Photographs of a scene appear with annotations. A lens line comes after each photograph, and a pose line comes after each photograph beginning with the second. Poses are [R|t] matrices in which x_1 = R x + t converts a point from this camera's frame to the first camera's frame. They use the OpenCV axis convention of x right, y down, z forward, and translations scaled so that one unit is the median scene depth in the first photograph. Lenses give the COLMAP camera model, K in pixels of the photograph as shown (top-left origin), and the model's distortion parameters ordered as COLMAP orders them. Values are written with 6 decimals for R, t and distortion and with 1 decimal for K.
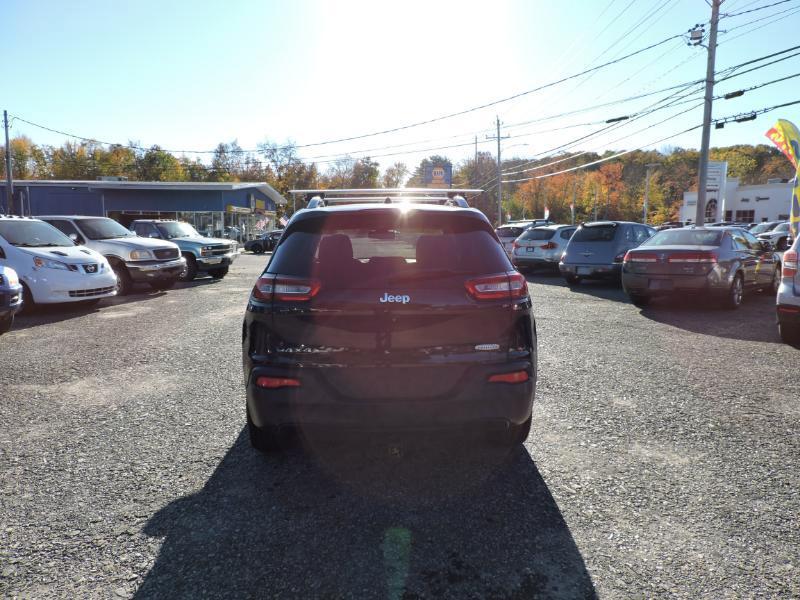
lens RADIAL K [[564.8, 0, 400.5], [0, 564.8, 307.4], [0, 0, 1]] dist [-0.010880, -0.010478]
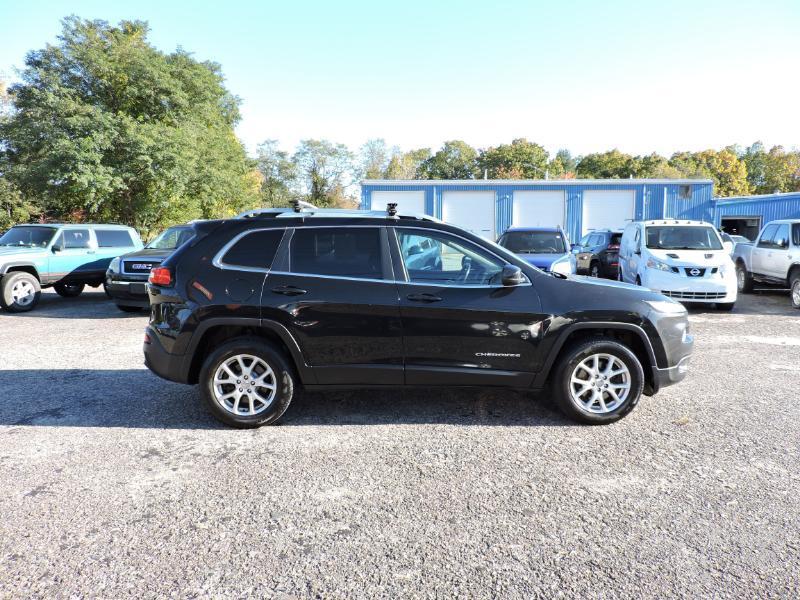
lens RADIAL K [[564.8, 0, 413.7], [0, 564.8, 295.7], [0, 0, 1]] dist [-0.010880, -0.010478]
pose [[0.001820, 0.111671, -0.993744, 0.253955], [-0.135331, 0.984631, 0.110400, -0.037607], [0.990799, 0.134283, 0.016904, 0.252590]]
